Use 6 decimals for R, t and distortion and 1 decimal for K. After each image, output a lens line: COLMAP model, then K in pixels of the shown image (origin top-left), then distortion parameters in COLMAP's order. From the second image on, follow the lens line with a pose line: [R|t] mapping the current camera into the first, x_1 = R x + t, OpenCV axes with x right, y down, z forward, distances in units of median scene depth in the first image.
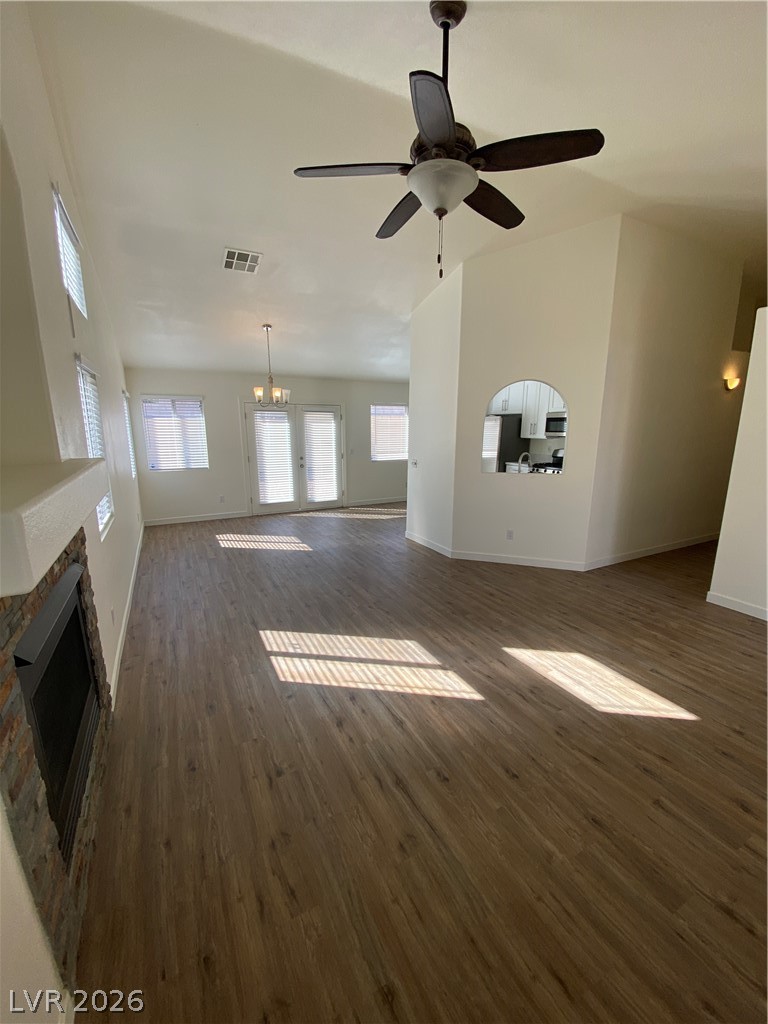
lens RADIAL K [[411.3, 0, 384.0], [0, 411.3, 512.0], [0, 0, 1]] dist [0.030605, -0.025170]
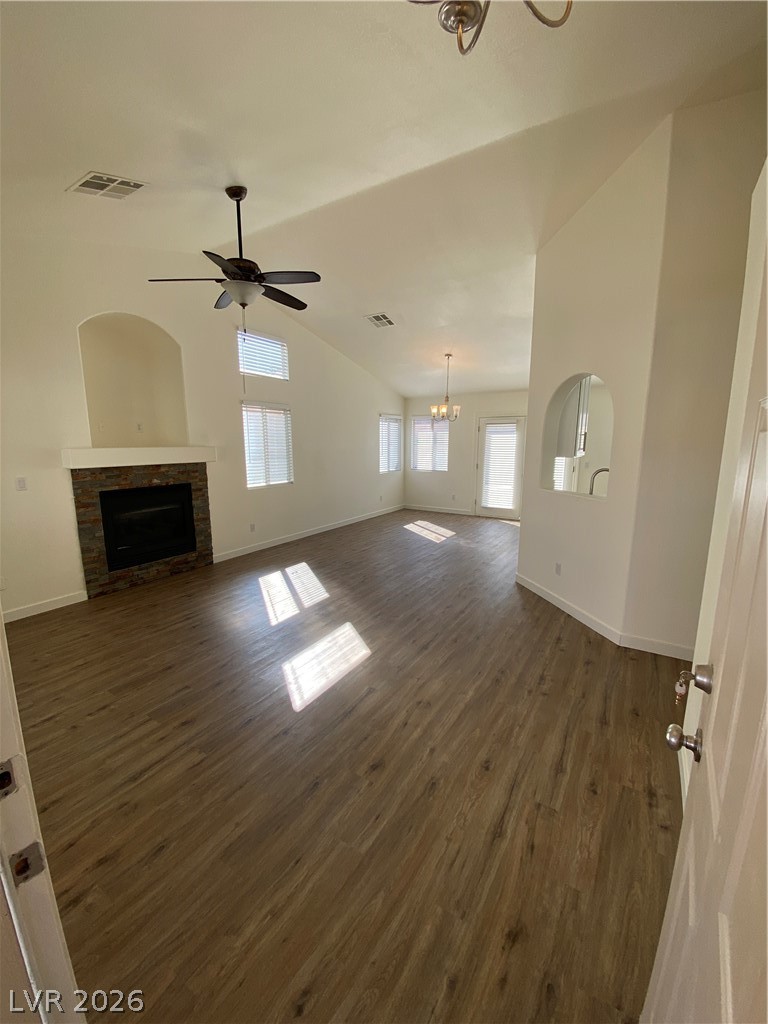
lens RADIAL K [[411.3, 0, 384.0], [0, 411.3, 512.0], [0, 0, 1]] dist [0.030605, -0.025170]
pose [[0.498013, 0.149658, -0.854158, 1.138200], [-0.185506, 0.980580, 0.063651, -0.057548], [0.847096, 0.126752, 0.516103, 0.406528]]
